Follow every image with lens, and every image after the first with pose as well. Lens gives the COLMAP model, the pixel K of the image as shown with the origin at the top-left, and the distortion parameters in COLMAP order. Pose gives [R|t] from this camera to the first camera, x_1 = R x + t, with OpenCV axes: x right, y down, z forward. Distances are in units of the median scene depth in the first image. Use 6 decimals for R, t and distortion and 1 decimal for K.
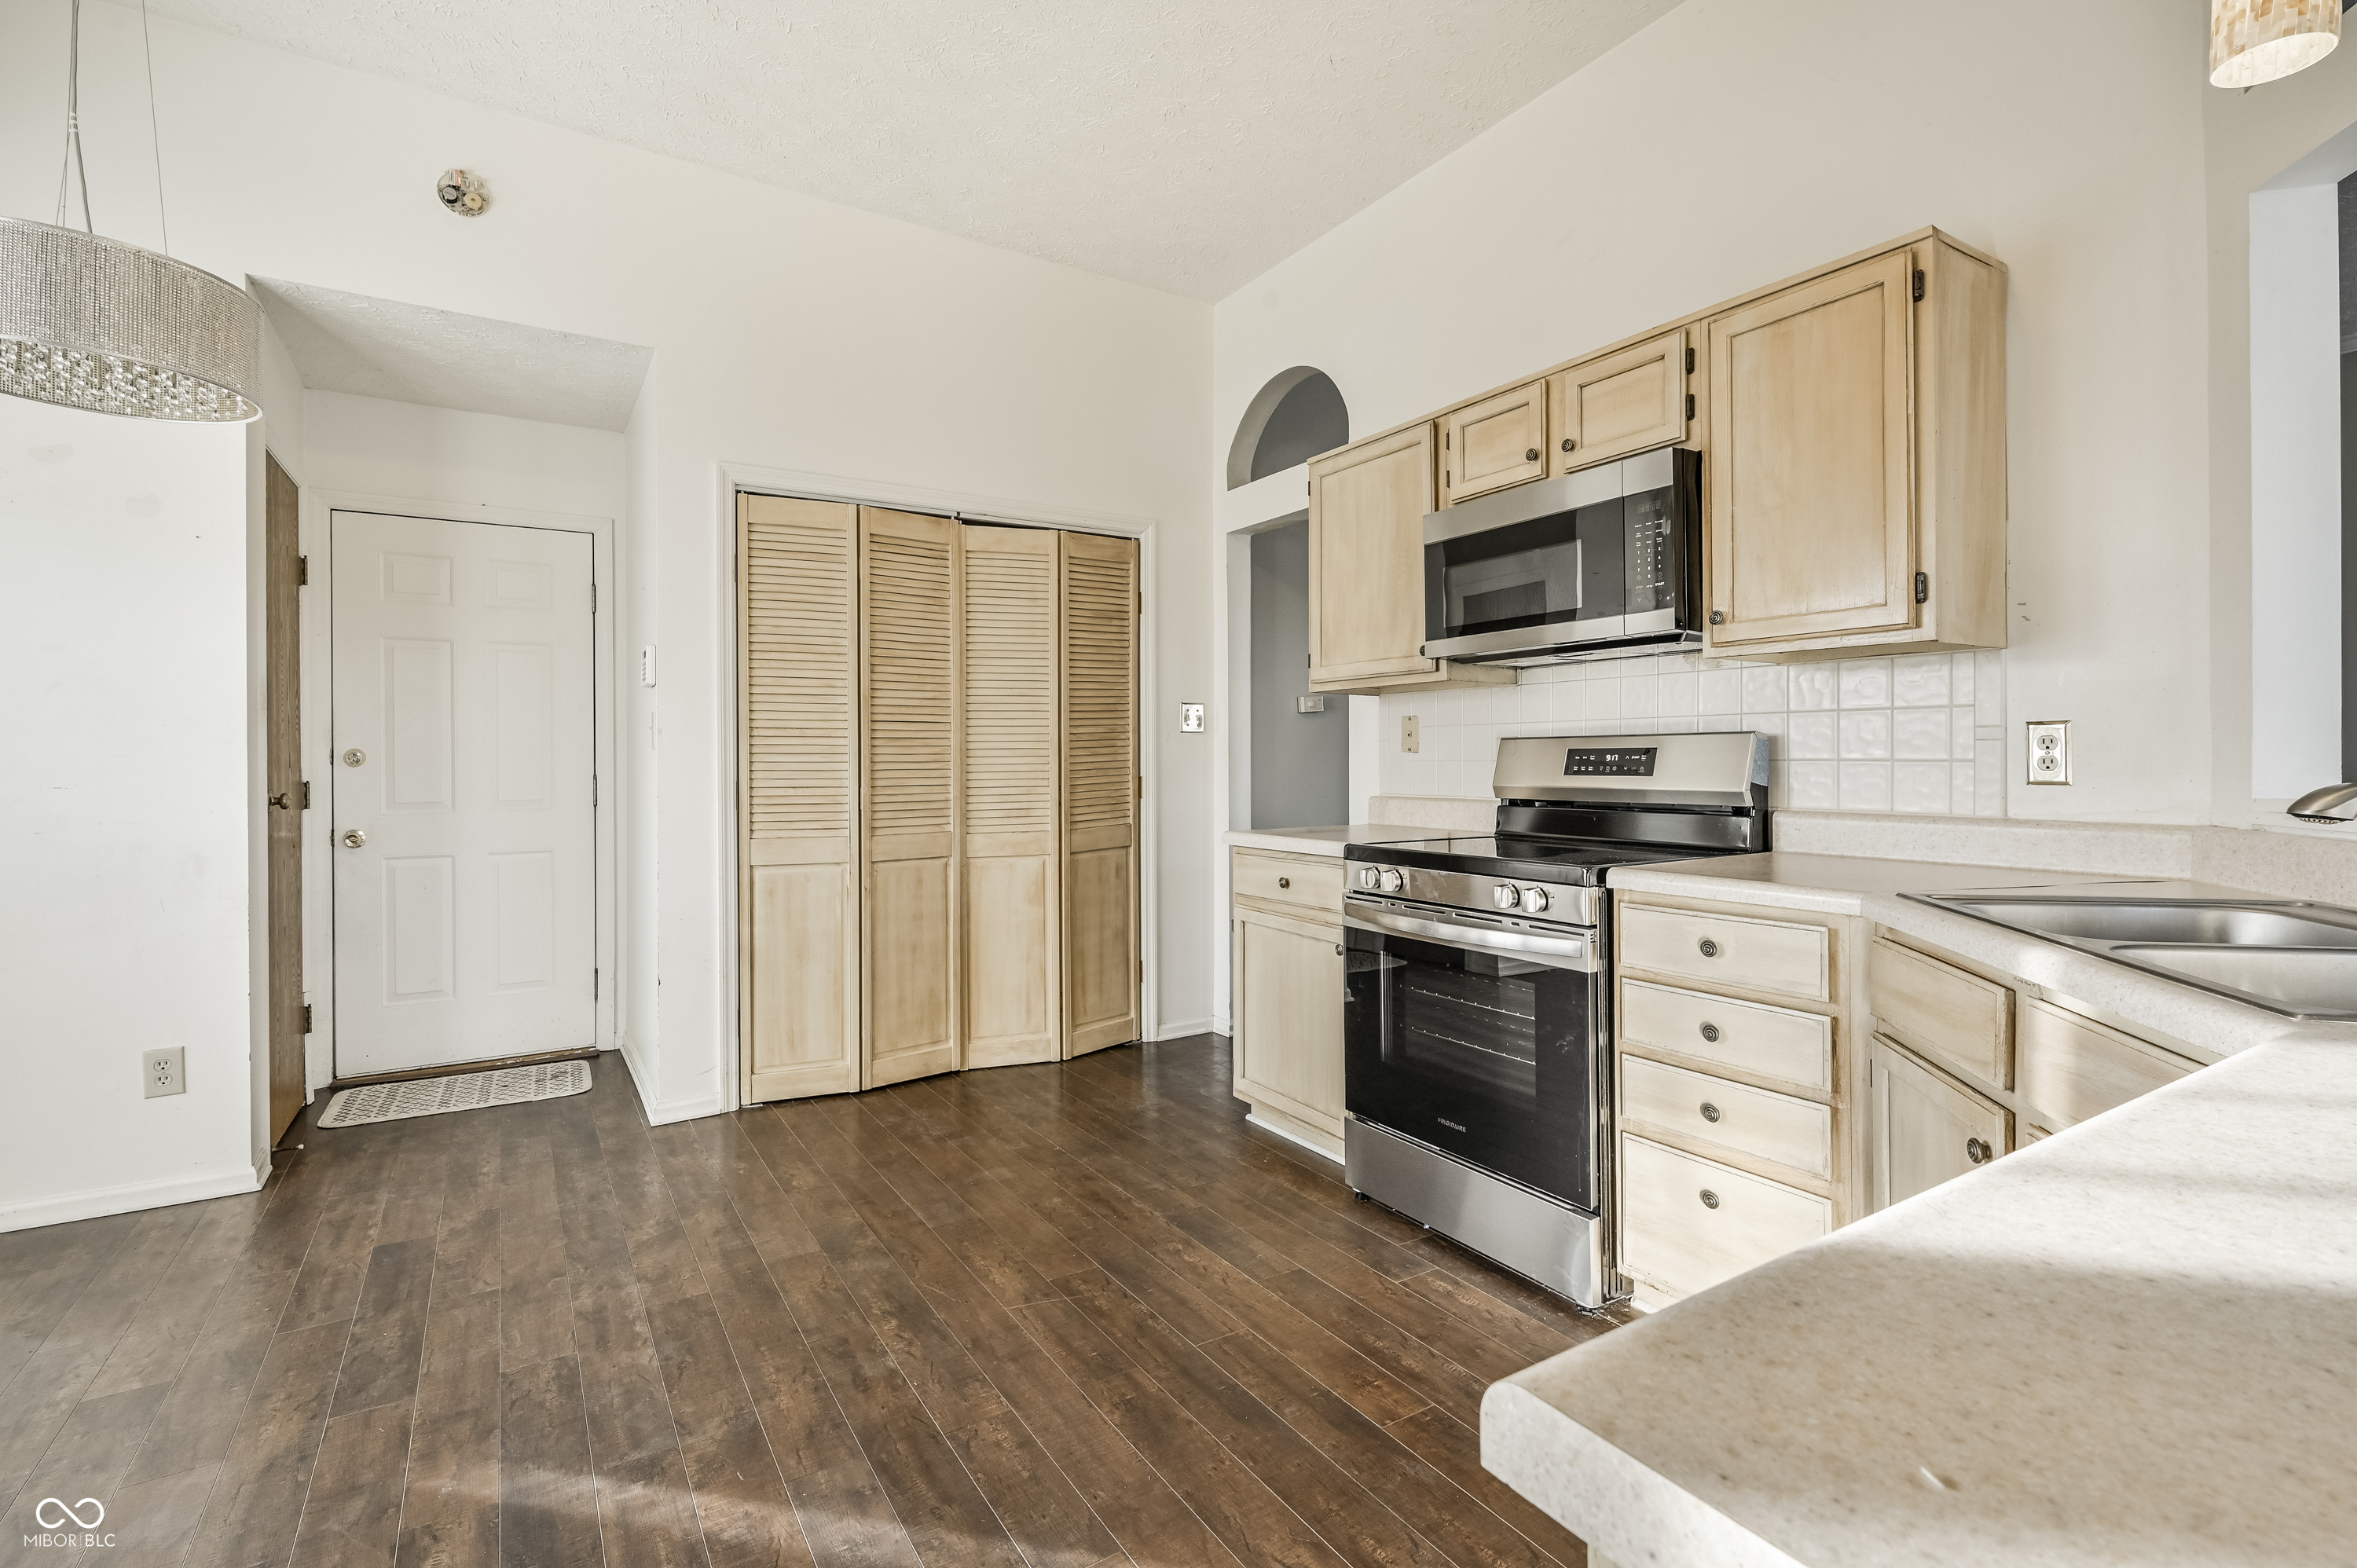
lens RADIAL K [[1078.8, 0, 1184.5], [0, 1078.8, 767.1], [0, 0, 1]] dist [0.000615, 0.000087]
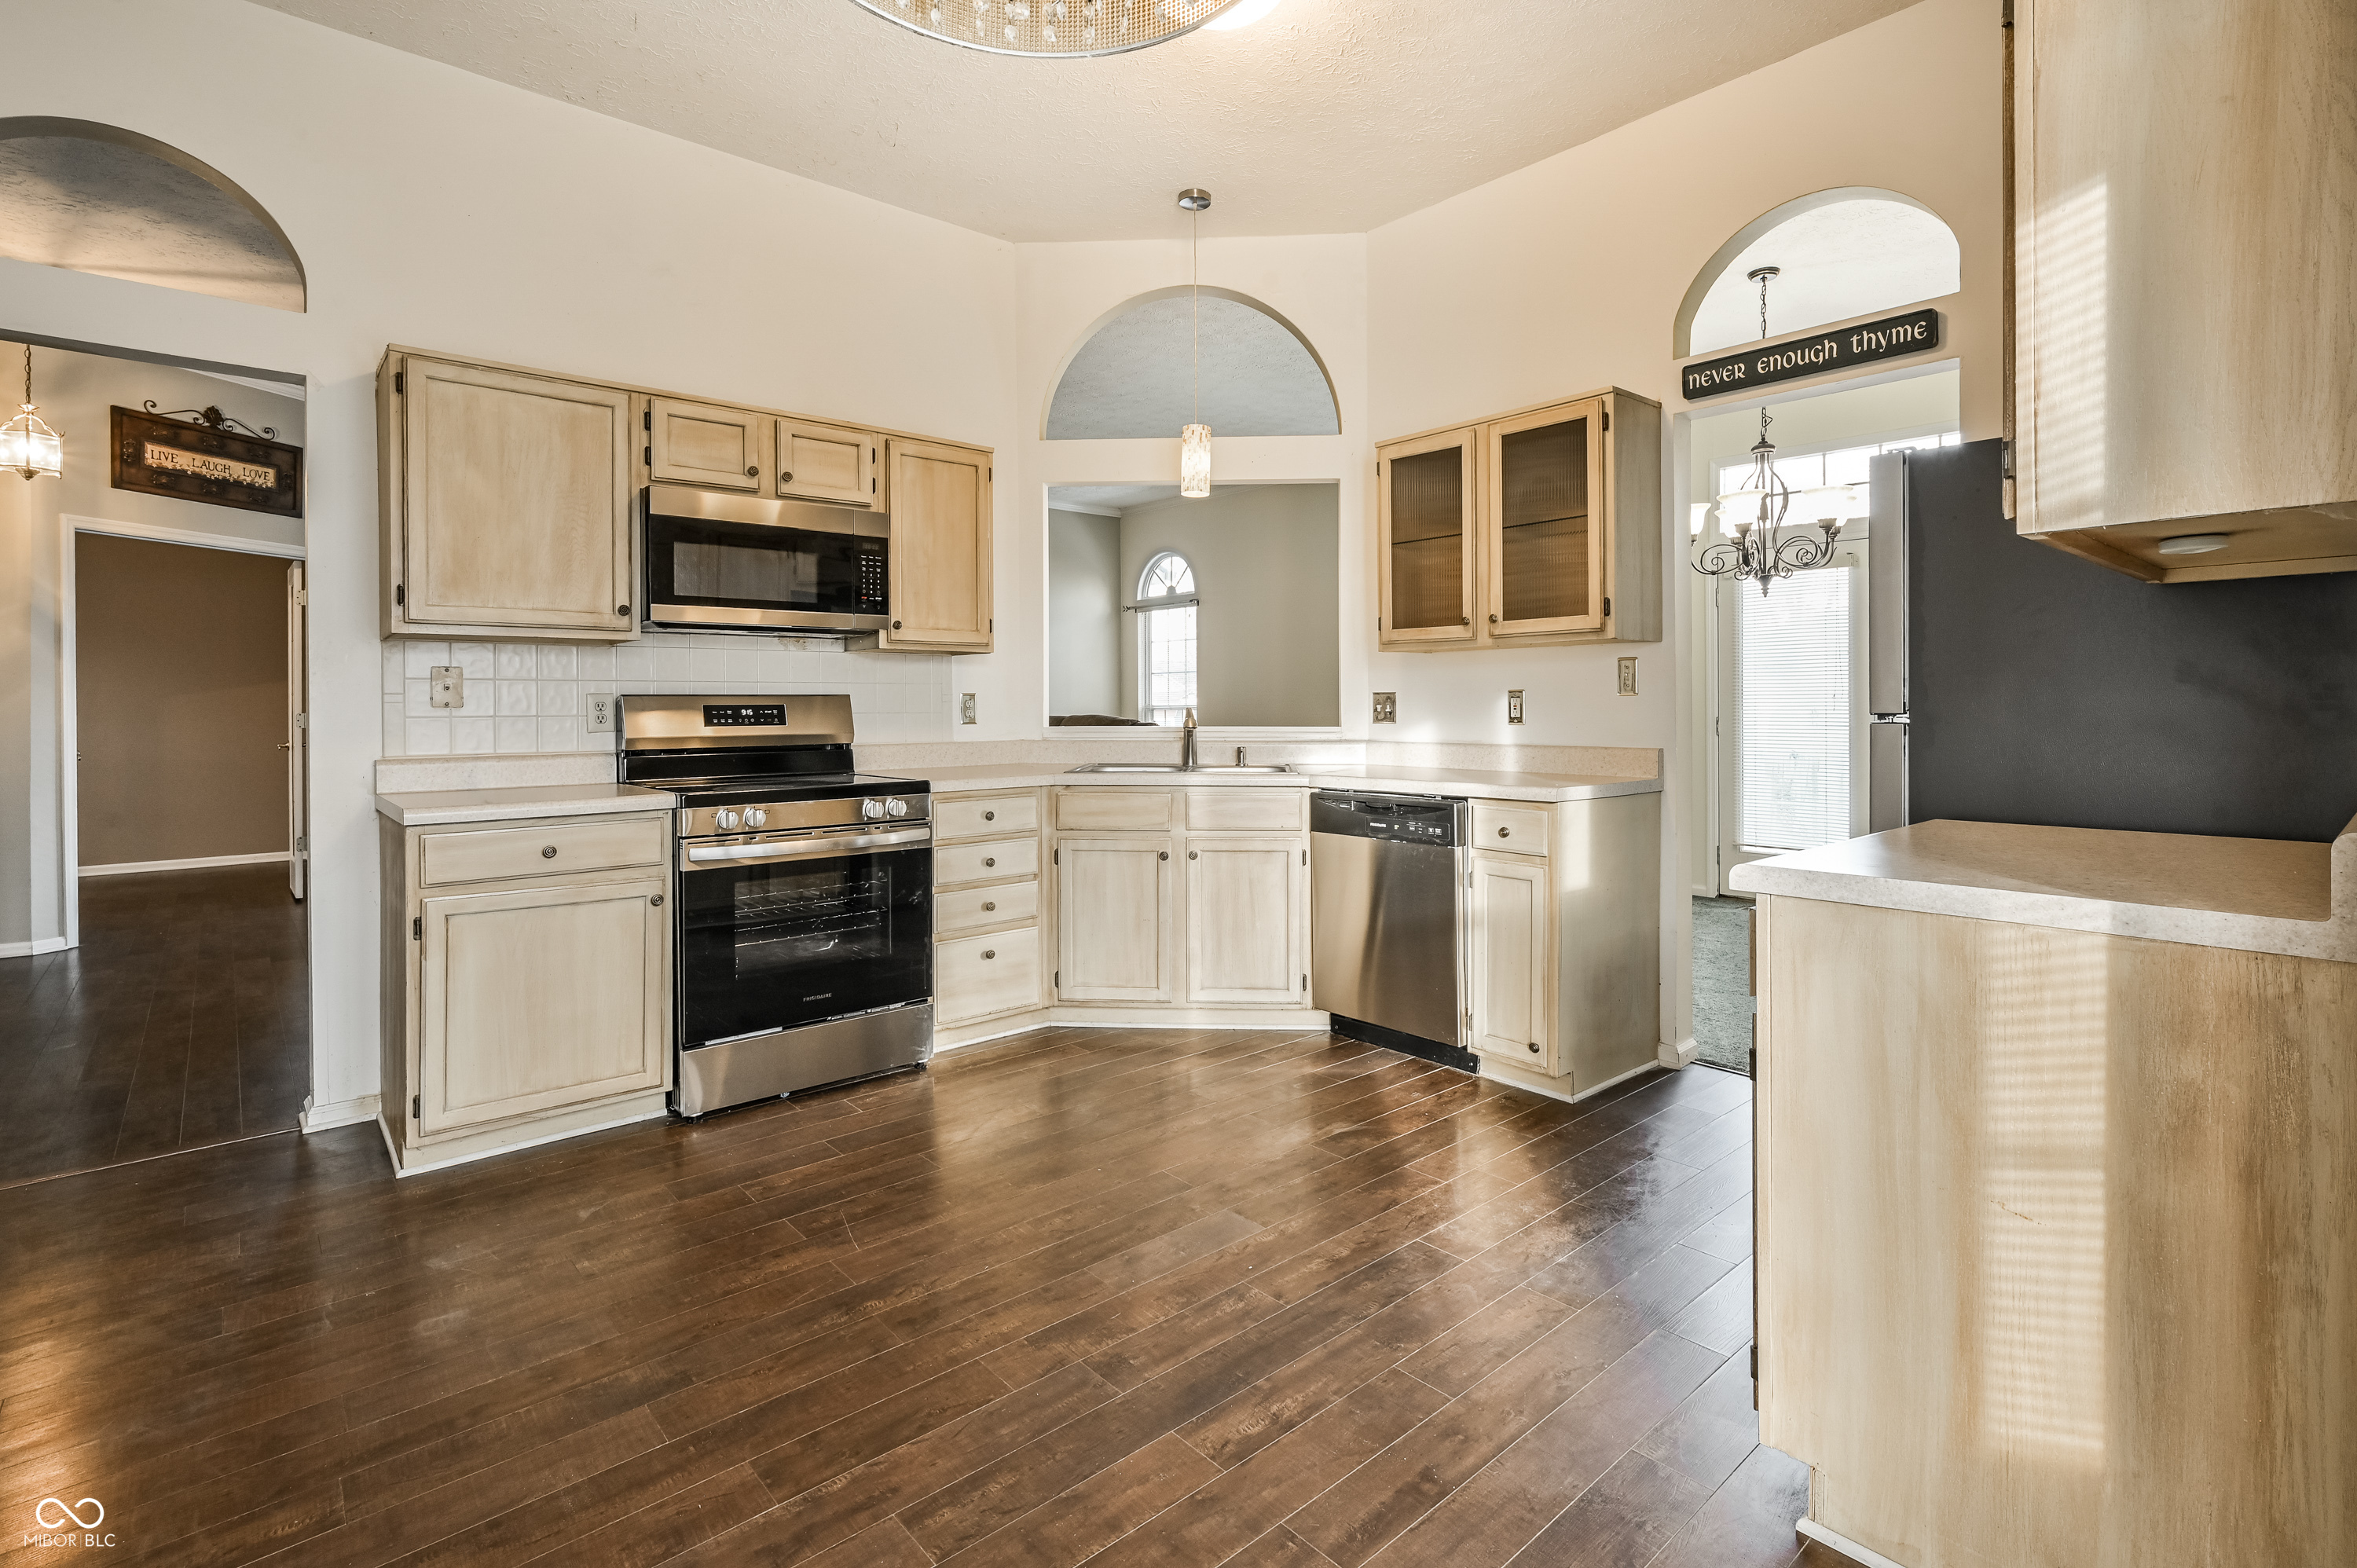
lens RADIAL K [[1105.5, 0, 1201.0], [0, 1105.5, 710.0], [0, 0, 1]] dist [-0.000802, -0.000225]
pose [[-0.164515, -0.006286, 0.986355, -1.194792], [0.004023, 0.999967, 0.007044, -0.021343], [-0.986366, 0.005127, -0.164484, 0.803536]]
